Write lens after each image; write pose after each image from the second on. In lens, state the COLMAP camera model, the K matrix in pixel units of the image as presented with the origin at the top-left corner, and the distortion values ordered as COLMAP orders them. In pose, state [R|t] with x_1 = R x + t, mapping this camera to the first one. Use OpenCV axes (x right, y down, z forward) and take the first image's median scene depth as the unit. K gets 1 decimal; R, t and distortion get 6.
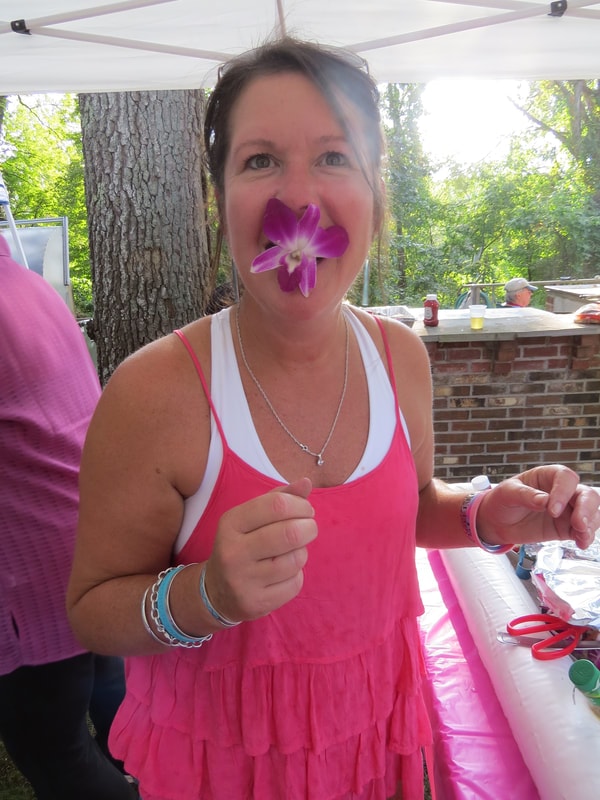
lens RADIAL K [[600.8, 0, 300.0], [0, 600.8, 399.2], [0, 0, 1]] dist [-0.011024, -0.000981]
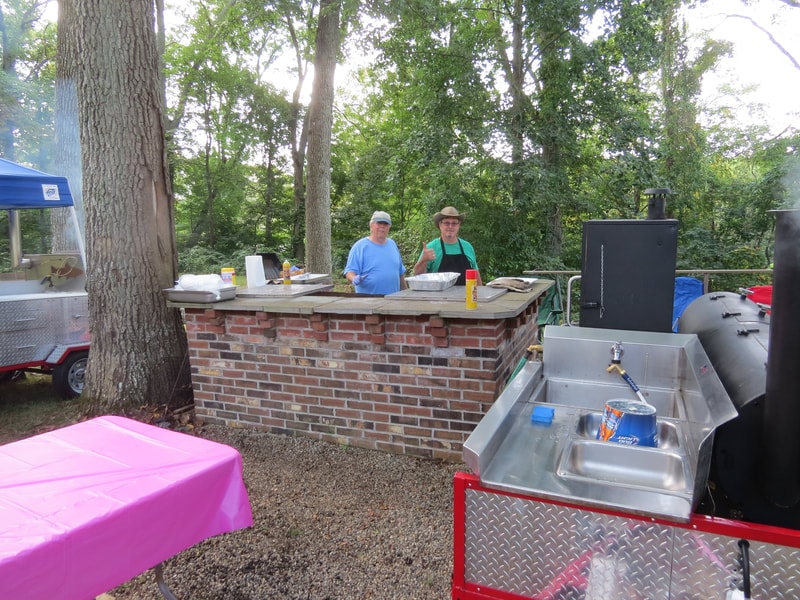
lens RADIAL K [[600.8, 0, 399.9], [0, 600.8, 301.3], [0, 0, 1]] dist [-0.011024, -0.000981]
pose [[0.922957, 0.068828, -0.378700, 0.941338], [-0.120485, 0.986099, -0.114421, 0.000176], [0.365560, 0.151233, 0.918419, -0.111867]]
